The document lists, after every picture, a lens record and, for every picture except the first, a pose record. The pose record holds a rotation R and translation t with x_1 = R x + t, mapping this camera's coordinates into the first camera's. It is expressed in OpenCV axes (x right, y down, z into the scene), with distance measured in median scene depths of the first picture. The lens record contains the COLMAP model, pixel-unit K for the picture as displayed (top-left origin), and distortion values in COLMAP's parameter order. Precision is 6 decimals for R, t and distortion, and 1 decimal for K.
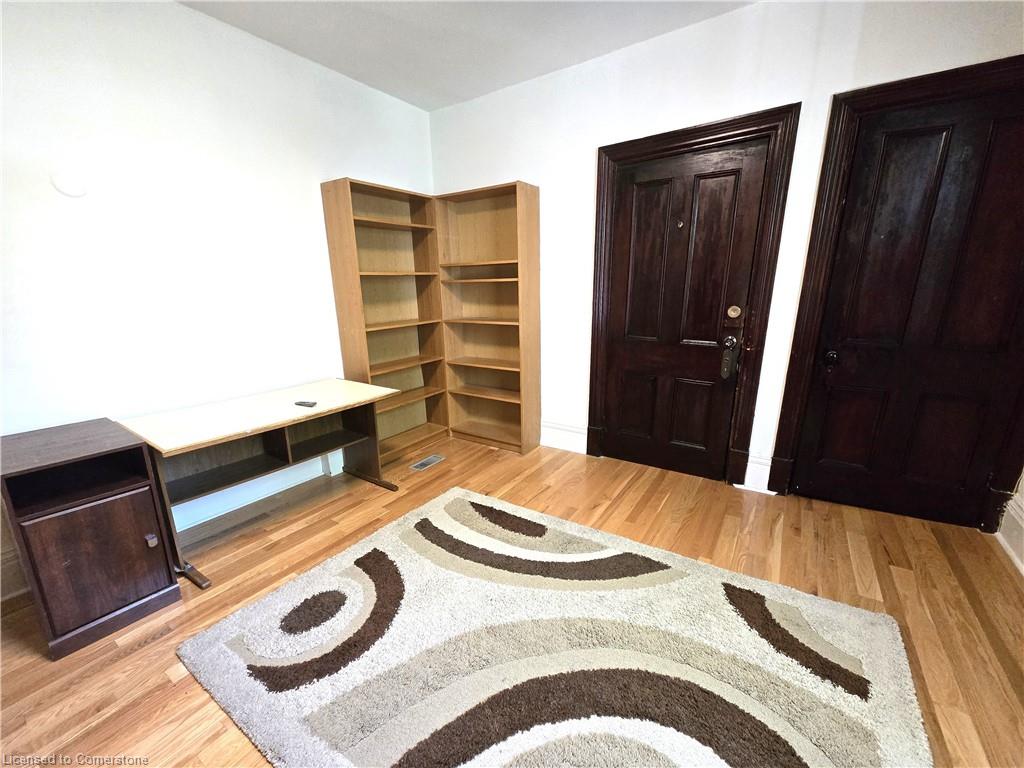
lens RADIAL K [[421.7, 0, 507.9], [0, 421.7, 395.5], [0, 0, 1]] dist [-0.002959, 0.004310]
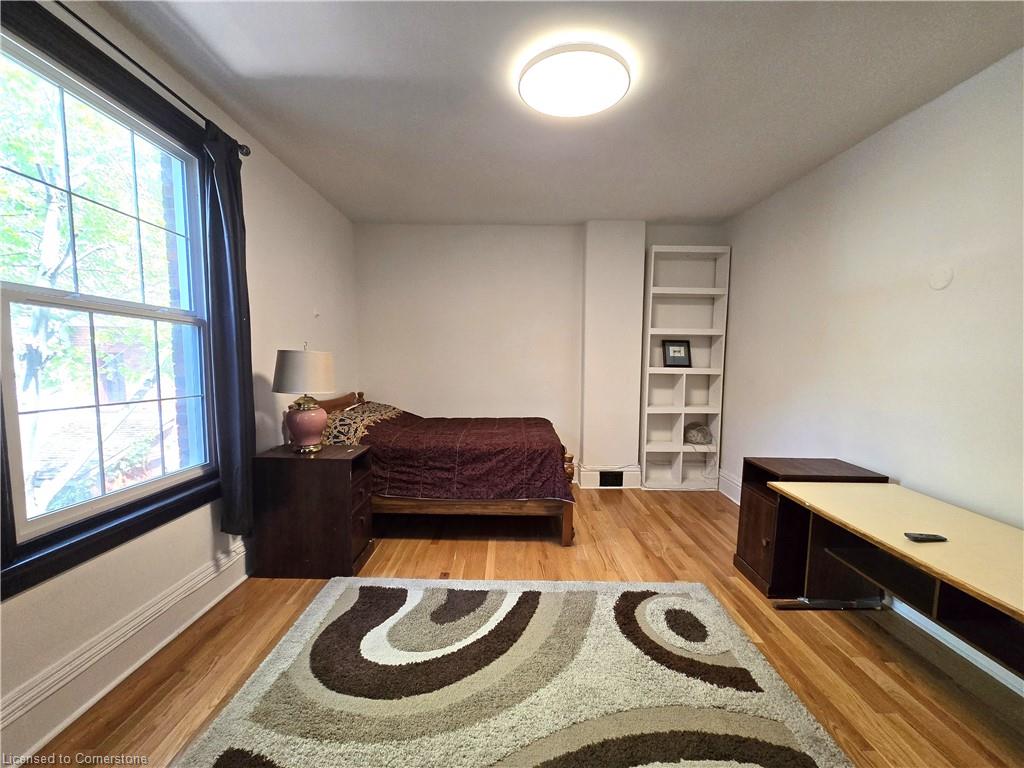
lens RADIAL K [[421.7, 0, 507.9], [0, 421.7, 395.5], [0, 0, 1]] dist [-0.002959, 0.004310]
pose [[-0.831741, 0.053285, -0.552601, 0.627954], [-0.144254, 0.940450, 0.307806, -0.426806], [0.536095, 0.335729, -0.774524, 1.485140]]
